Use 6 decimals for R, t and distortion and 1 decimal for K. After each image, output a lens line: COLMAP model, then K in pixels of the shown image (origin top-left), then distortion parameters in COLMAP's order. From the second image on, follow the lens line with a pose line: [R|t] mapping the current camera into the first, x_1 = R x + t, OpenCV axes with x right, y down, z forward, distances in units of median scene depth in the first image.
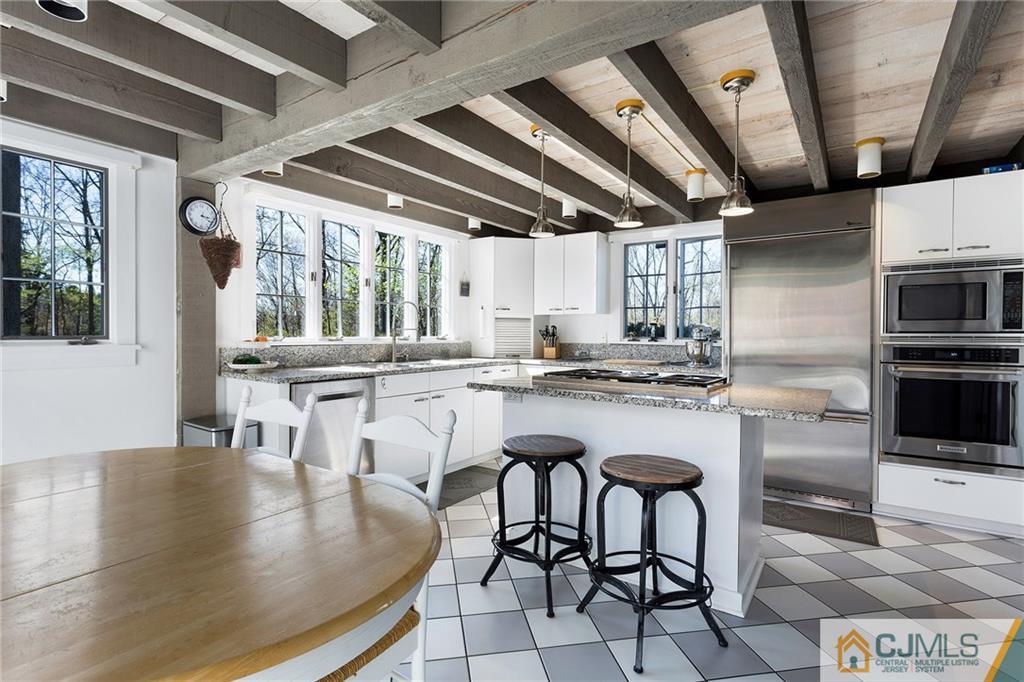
lens RADIAL K [[493.6, 0, 516.7], [0, 493.6, 339.9], [0, 0, 1]] dist [-0.006911, -0.000557]
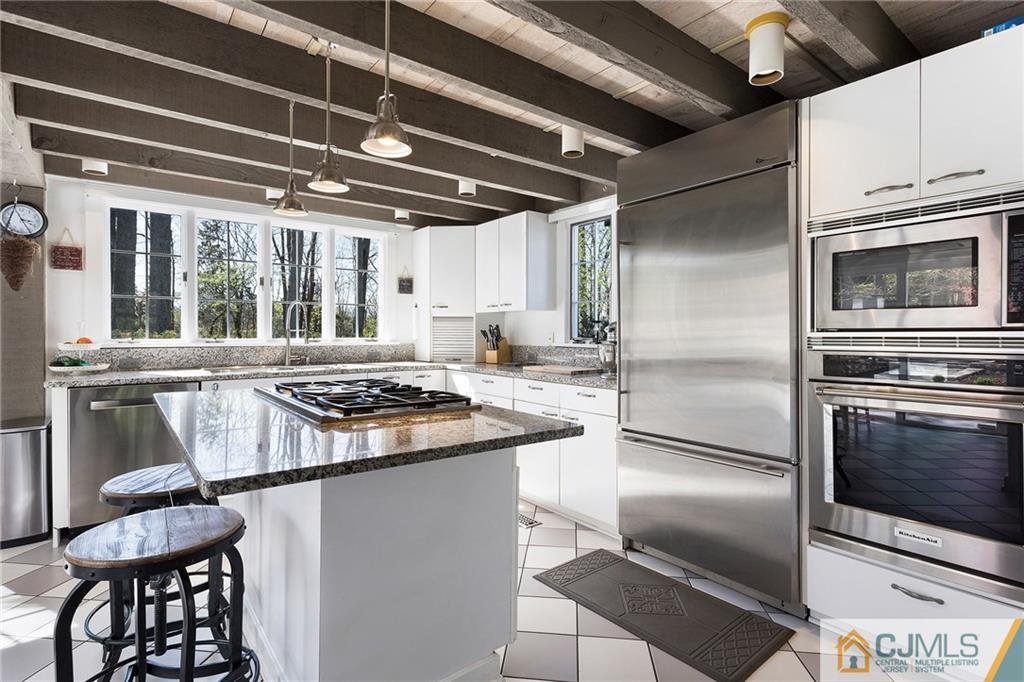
lens RADIAL K [[493.6, 0, 509.1], [0, 493.6, 336.1], [0, 0, 1]] dist [-0.006911, -0.000557]
pose [[0.955907, -0.002562, -0.293658, 0.371725], [-0.000059, 0.999960, -0.008915, -0.002306], [0.293669, 0.008539, 0.955869, 0.198278]]
